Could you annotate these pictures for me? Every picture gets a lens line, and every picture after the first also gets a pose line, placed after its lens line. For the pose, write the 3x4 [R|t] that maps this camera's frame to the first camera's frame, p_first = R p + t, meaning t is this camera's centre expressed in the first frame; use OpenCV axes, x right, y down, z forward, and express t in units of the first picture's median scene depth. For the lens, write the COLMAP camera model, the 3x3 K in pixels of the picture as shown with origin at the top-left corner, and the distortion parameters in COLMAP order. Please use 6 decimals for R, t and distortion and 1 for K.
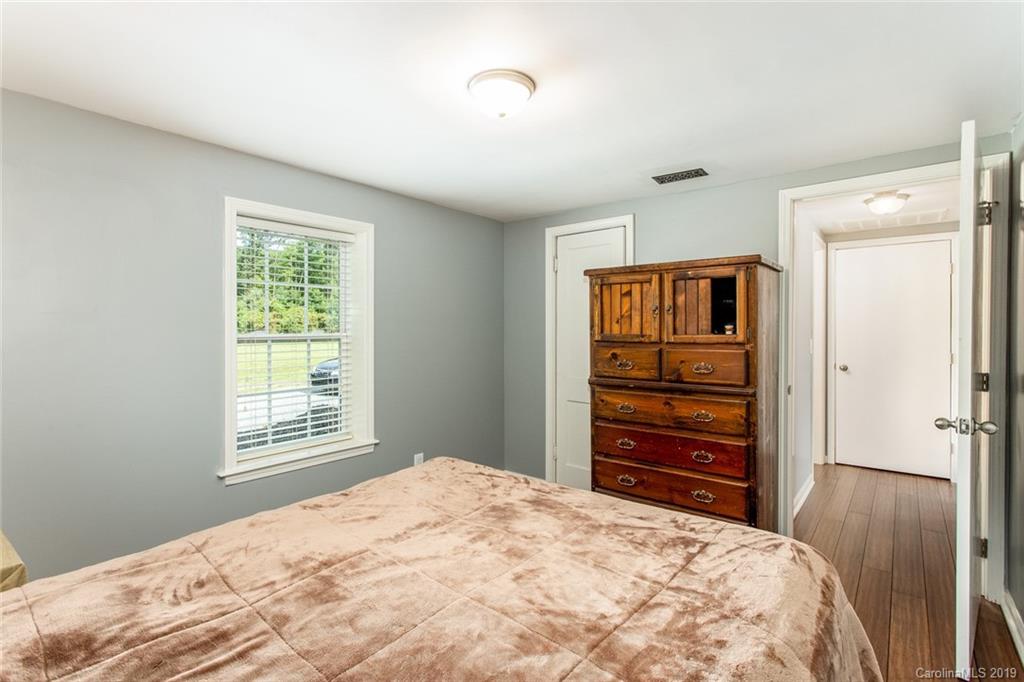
lens RADIAL K [[495.3, 0, 510.9], [0, 495.3, 333.2], [0, 0, 1]] dist [0.002663, 0.000734]
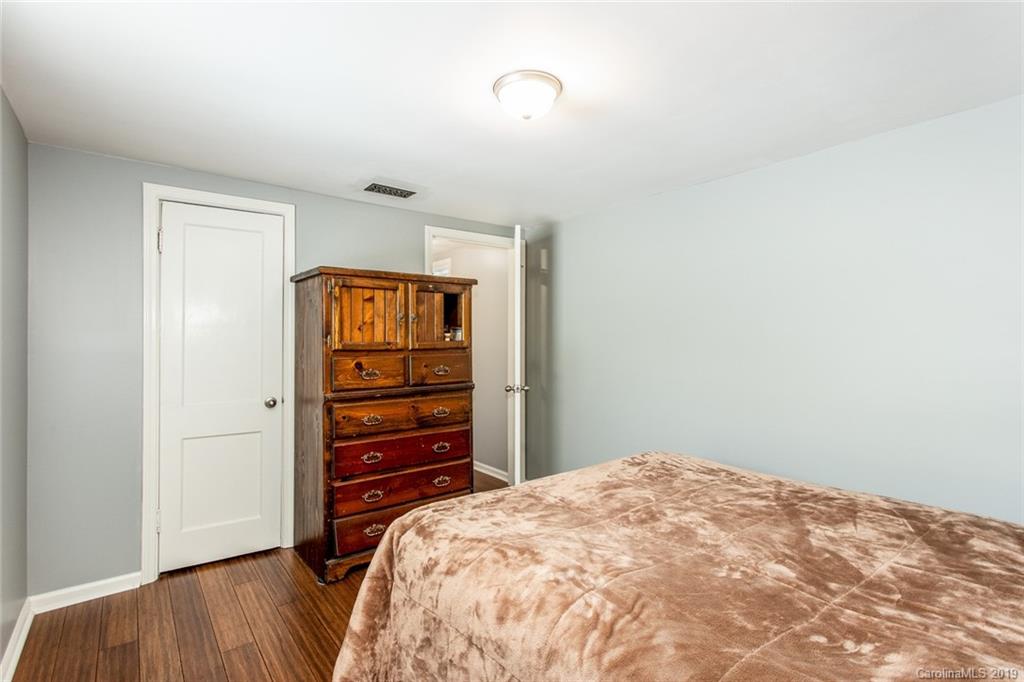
lens RADIAL K [[495.3, 0, 510.9], [0, 495.3, 333.2], [0, 0, 1]] dist [0.002663, 0.000734]
pose [[0.224508, 0.005293, 0.974458, -0.643788], [0.006569, 0.999954, -0.006945, -0.006571], [-0.974450, 0.007960, 0.224463, 0.534158]]
